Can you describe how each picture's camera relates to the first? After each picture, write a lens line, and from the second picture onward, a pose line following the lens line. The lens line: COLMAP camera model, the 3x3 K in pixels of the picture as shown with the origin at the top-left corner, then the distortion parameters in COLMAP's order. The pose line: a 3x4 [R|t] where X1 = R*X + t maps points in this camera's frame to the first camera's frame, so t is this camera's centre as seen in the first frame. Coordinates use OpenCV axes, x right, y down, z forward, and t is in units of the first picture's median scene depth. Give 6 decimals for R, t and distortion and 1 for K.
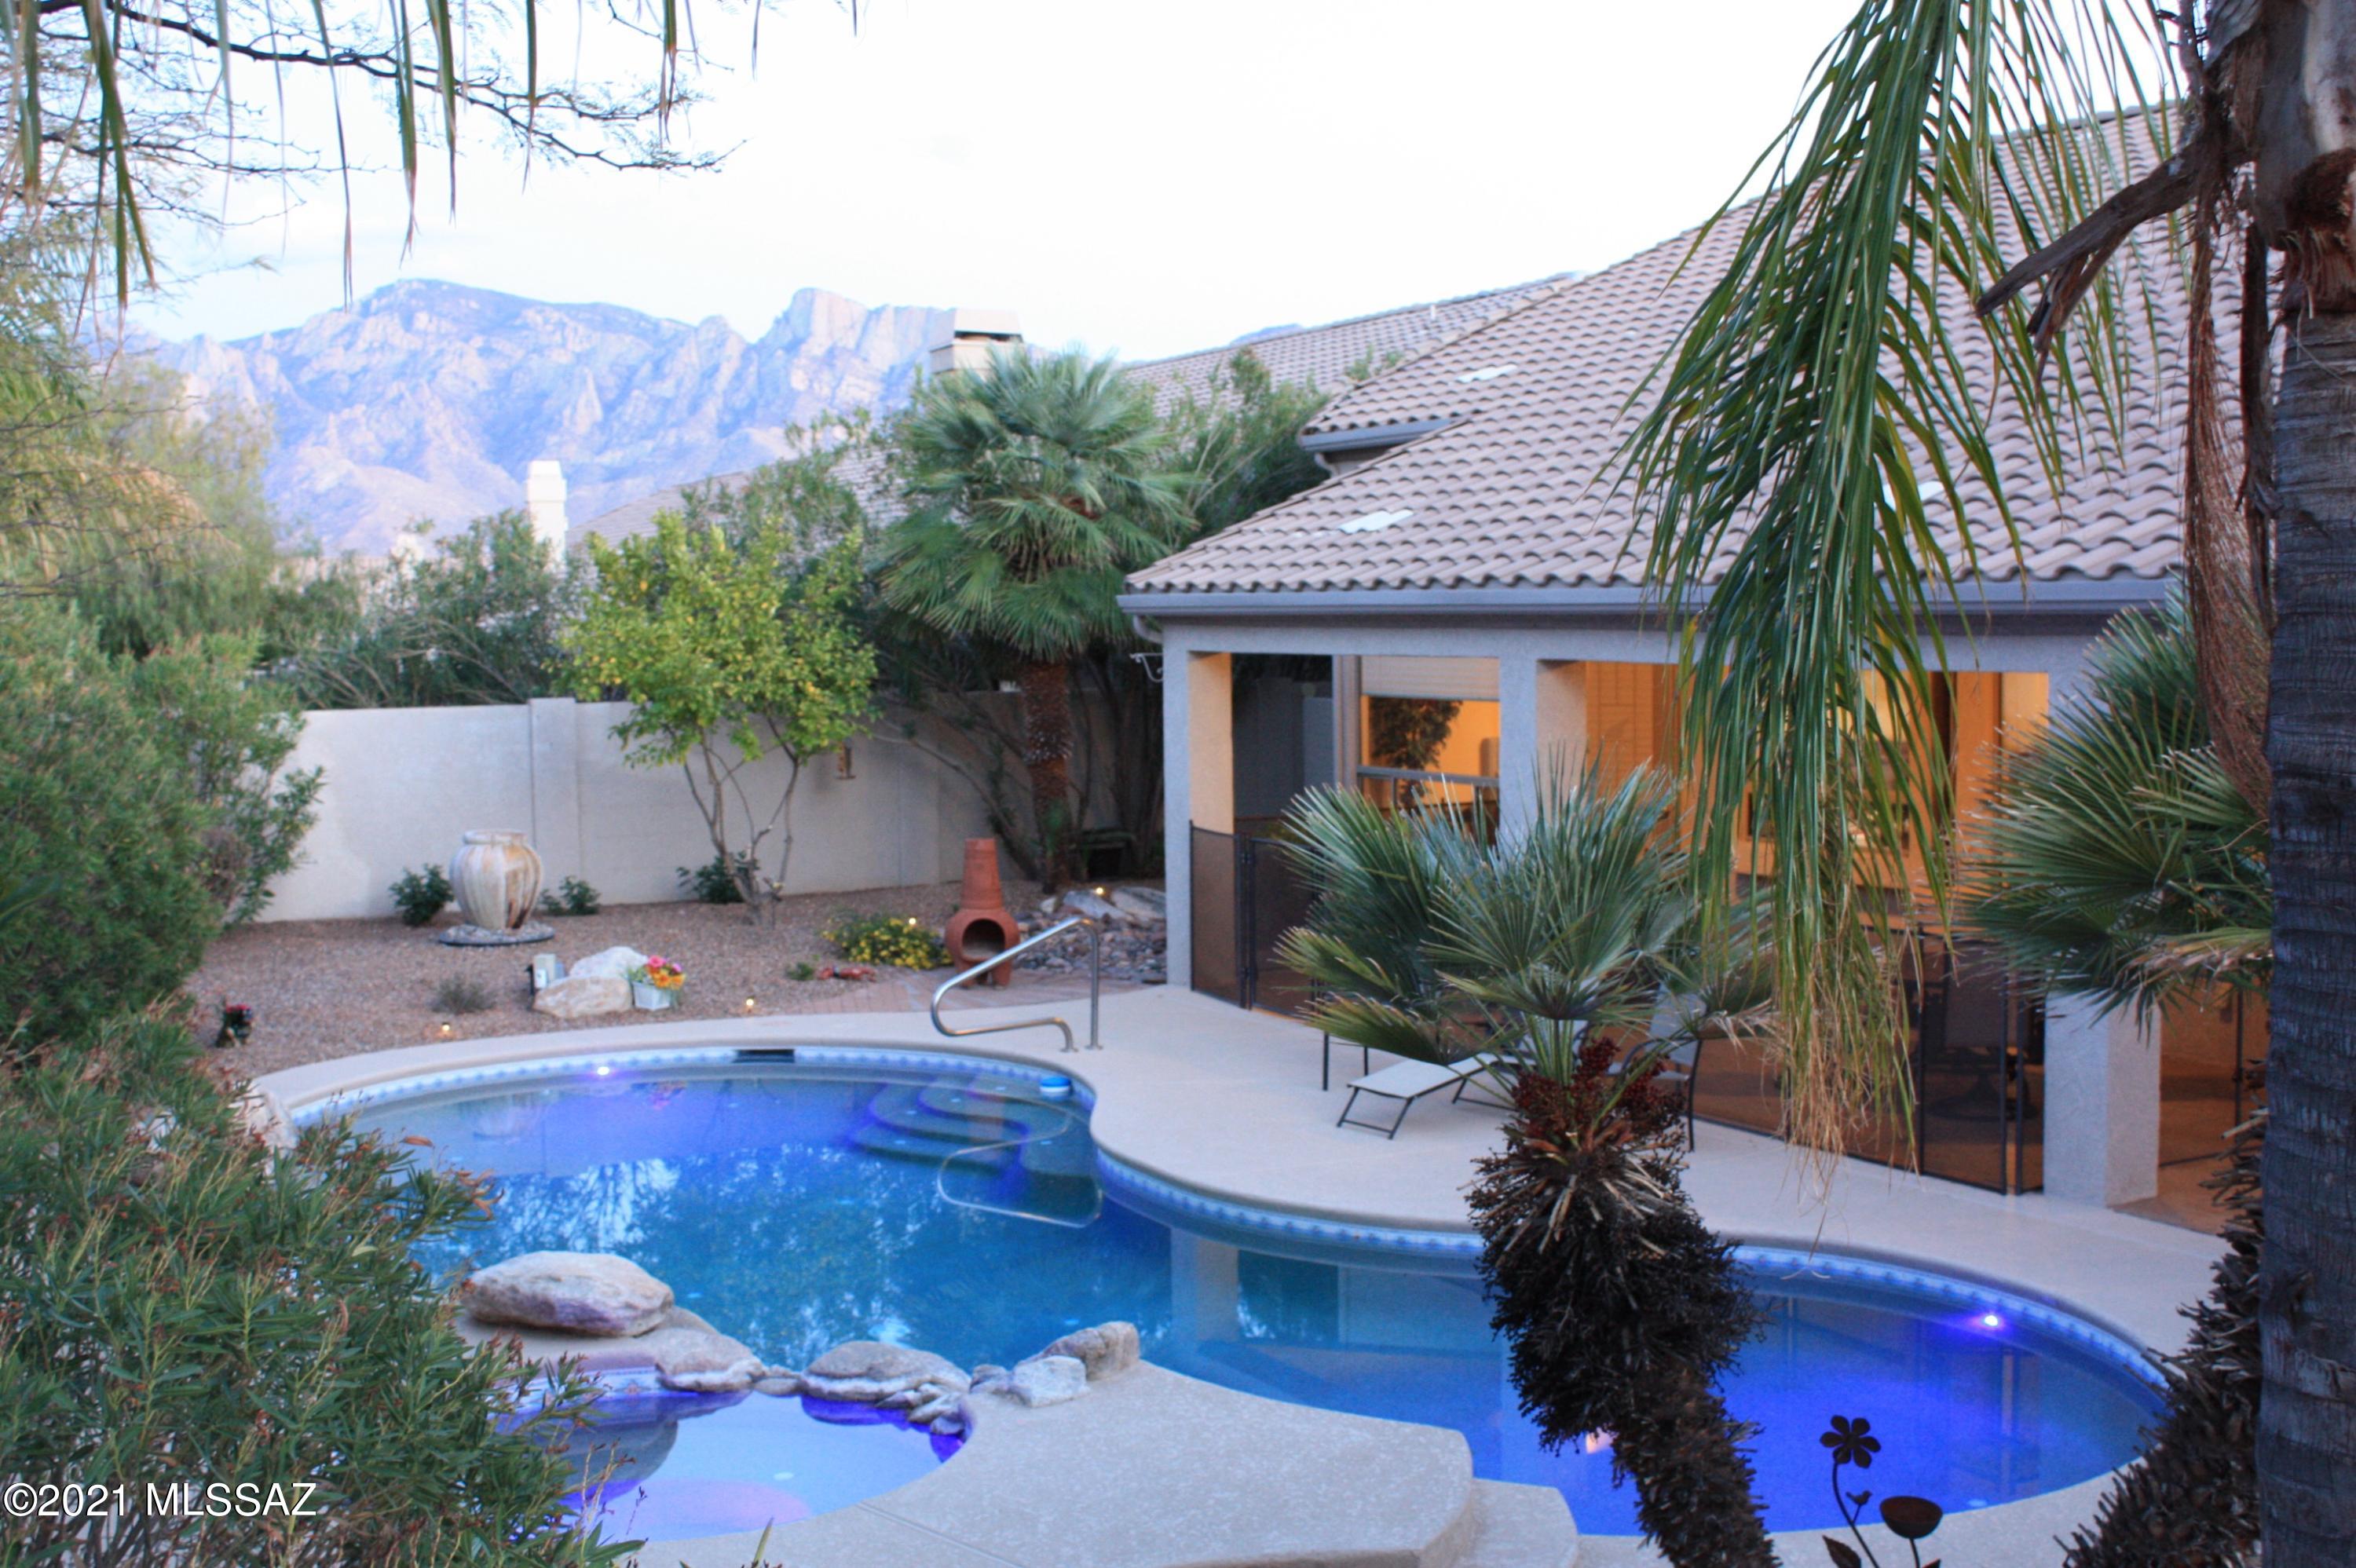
lens RADIAL K [[2726.9, 0, 1178.0], [0, 2726.9, 784.0], [0, 0, 1]] dist [-0.080700, 0.054802]
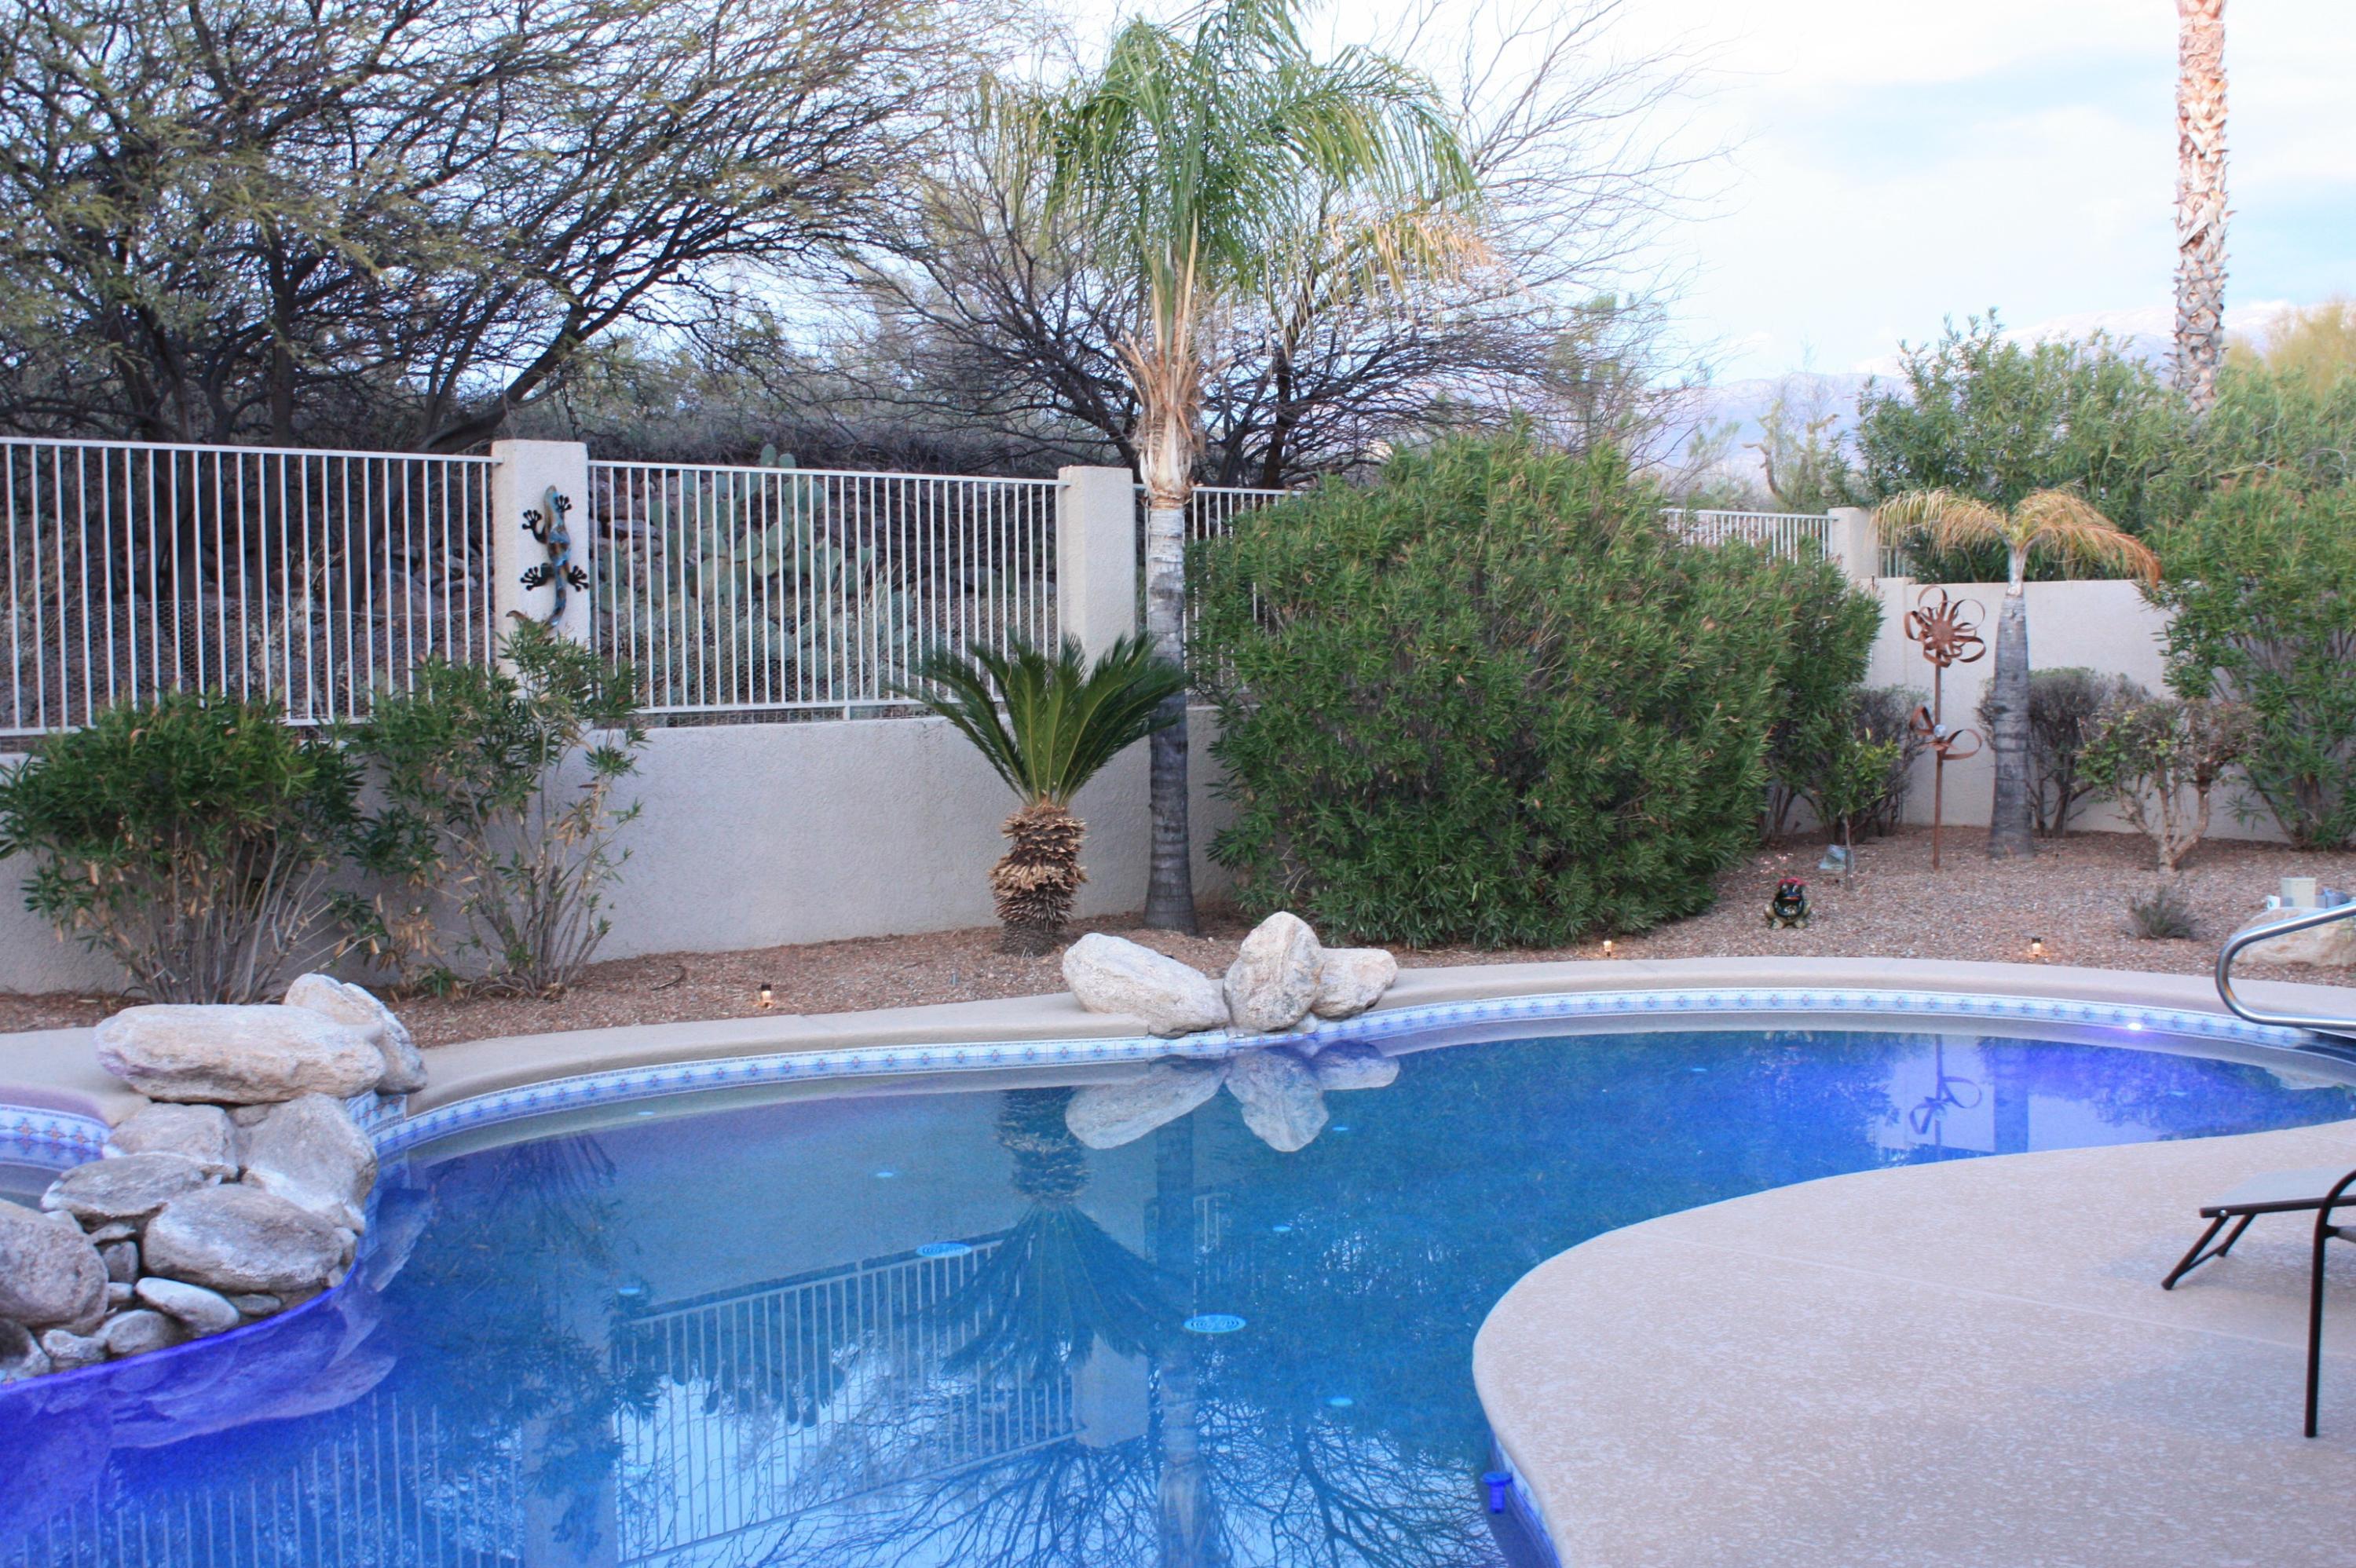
lens RADIAL K [[2726.9, 0, 1178.0], [0, 2726.9, 784.0], [0, 0, 1]] dist [-0.080700, 0.054802]
pose [[0.274365, 0.055454, -0.960025, 0.371236], [-0.053000, 0.997690, 0.042483, 0.026694], [0.960164, 0.039225, 0.276671, 0.564080]]
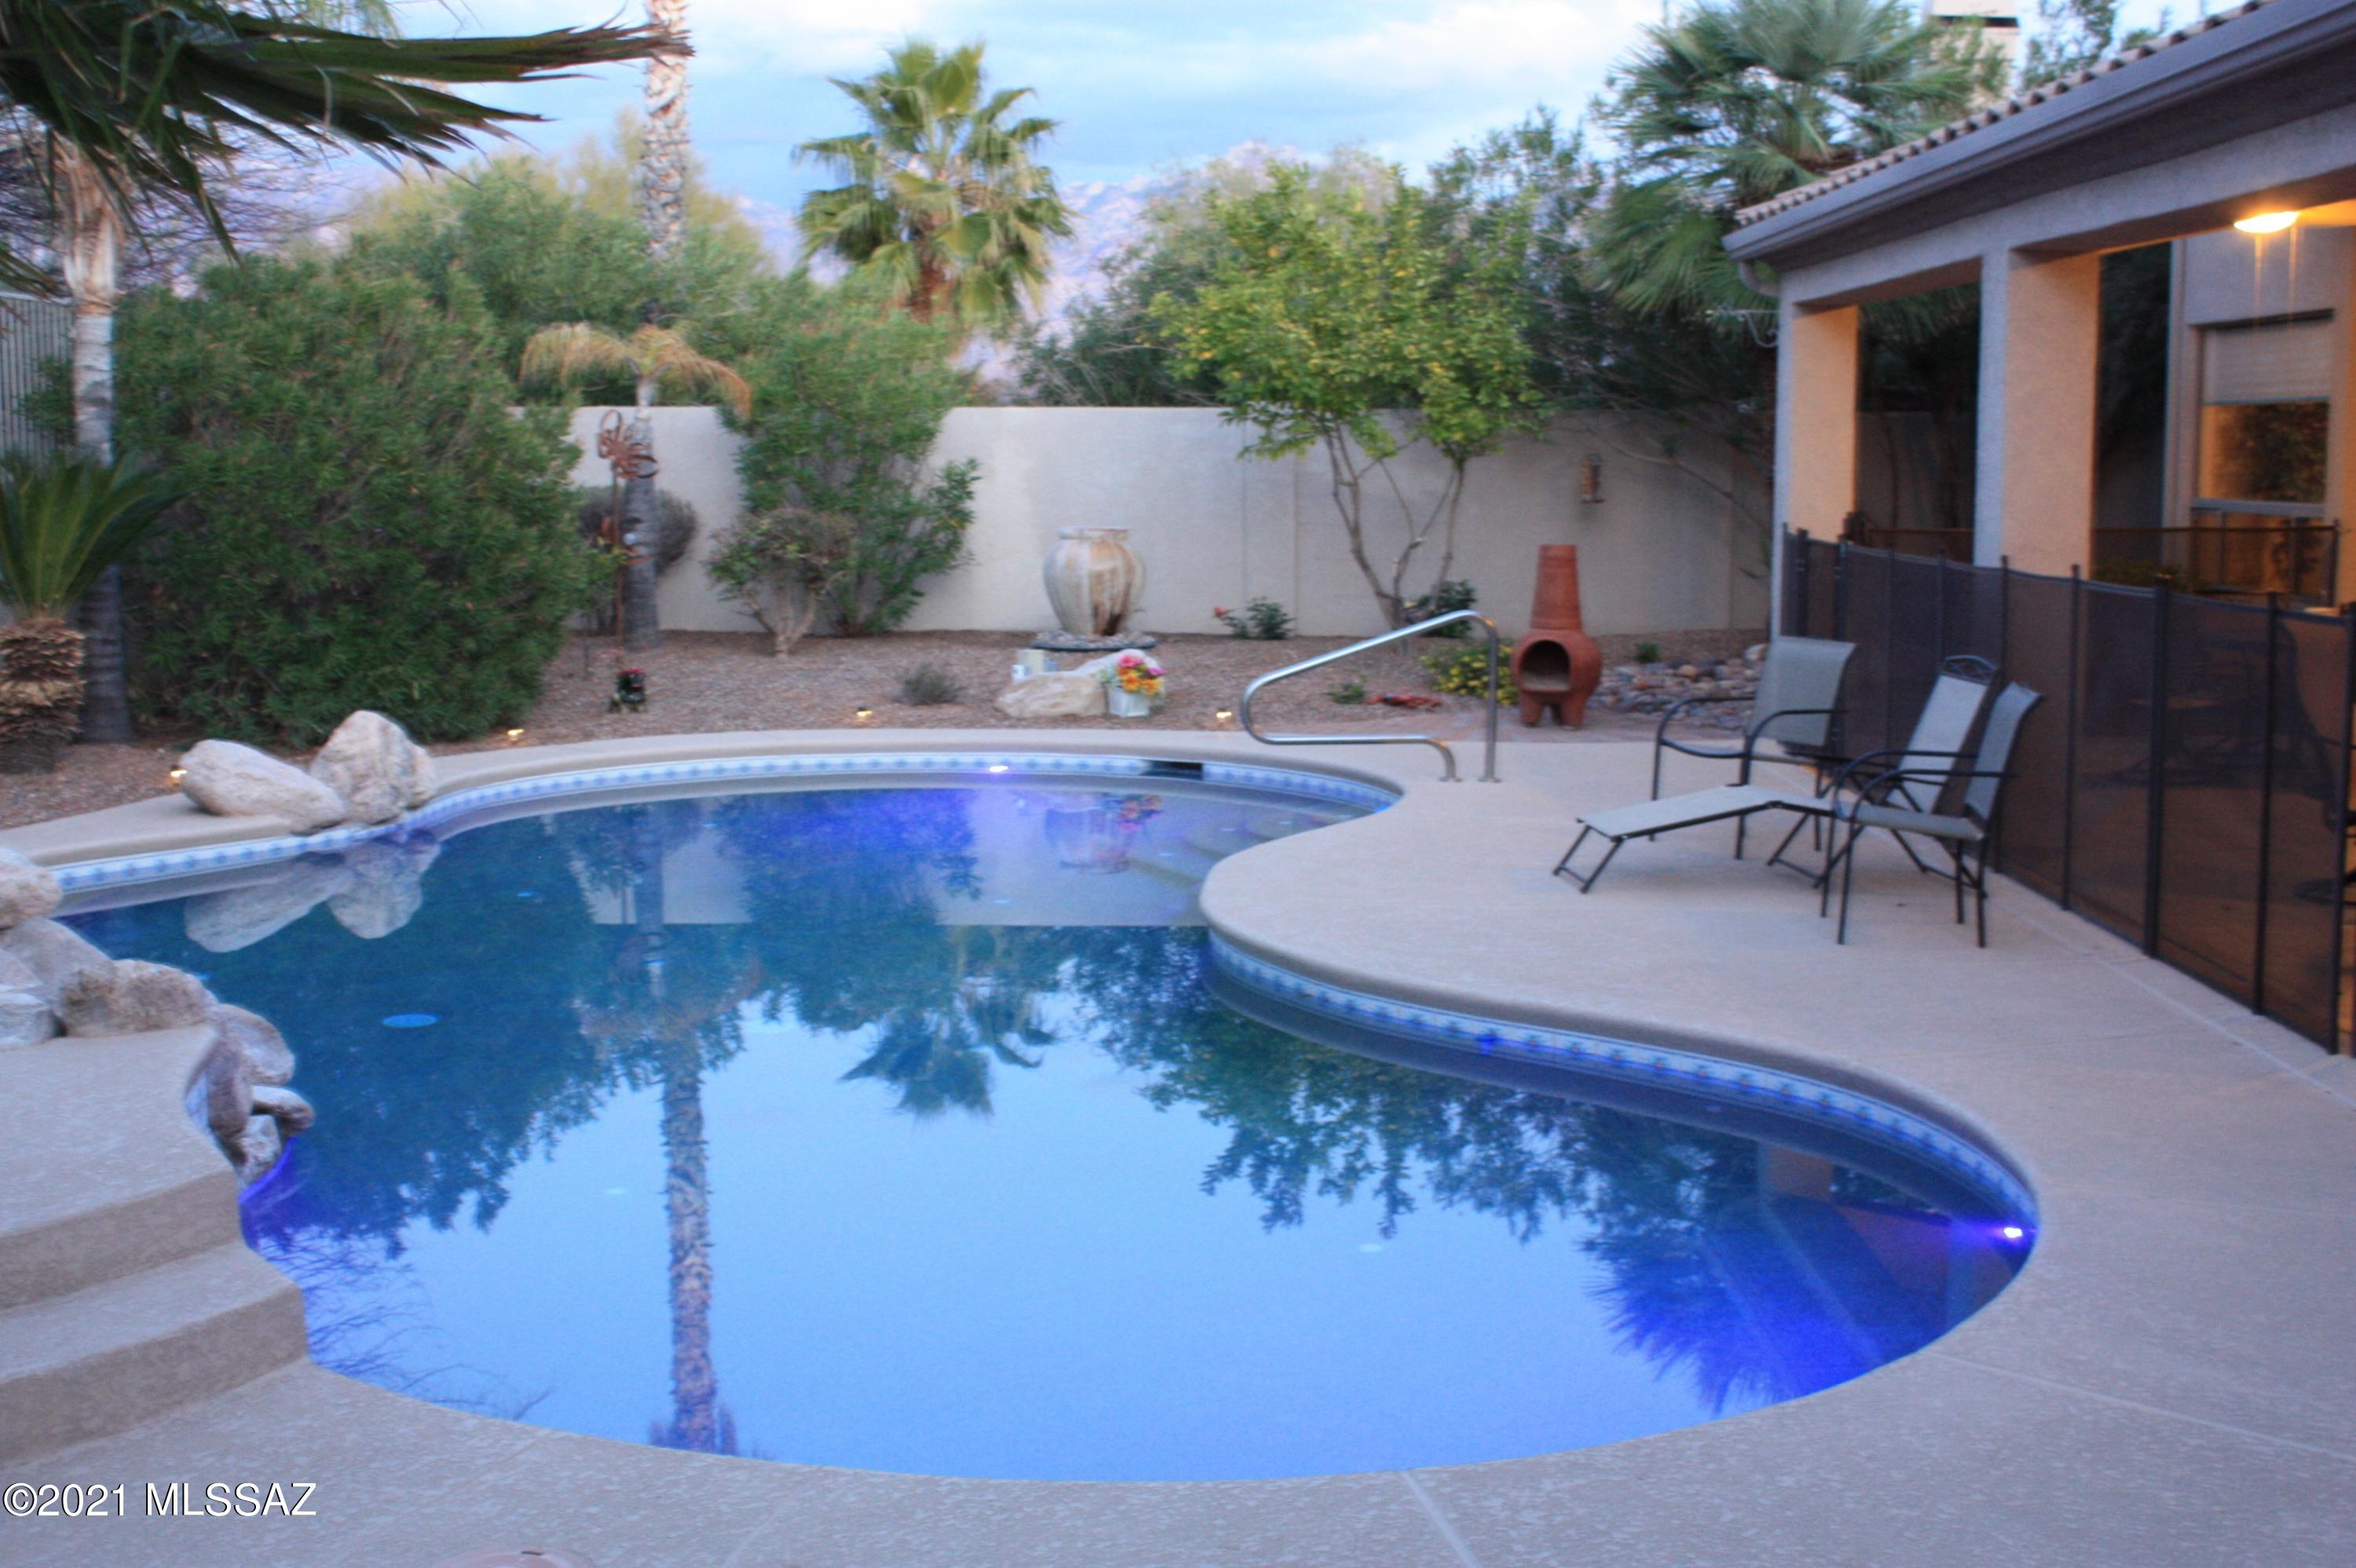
lens RADIAL K [[2726.9, 0, 1178.0], [0, 2726.9, 784.0], [0, 0, 1]] dist [-0.080700, 0.054802]
pose [[0.865715, 0.073817, -0.495065, 0.265670], [-0.046317, 0.996636, 0.067611, 0.047178], [0.498390, -0.035603, 0.866222, 0.269711]]
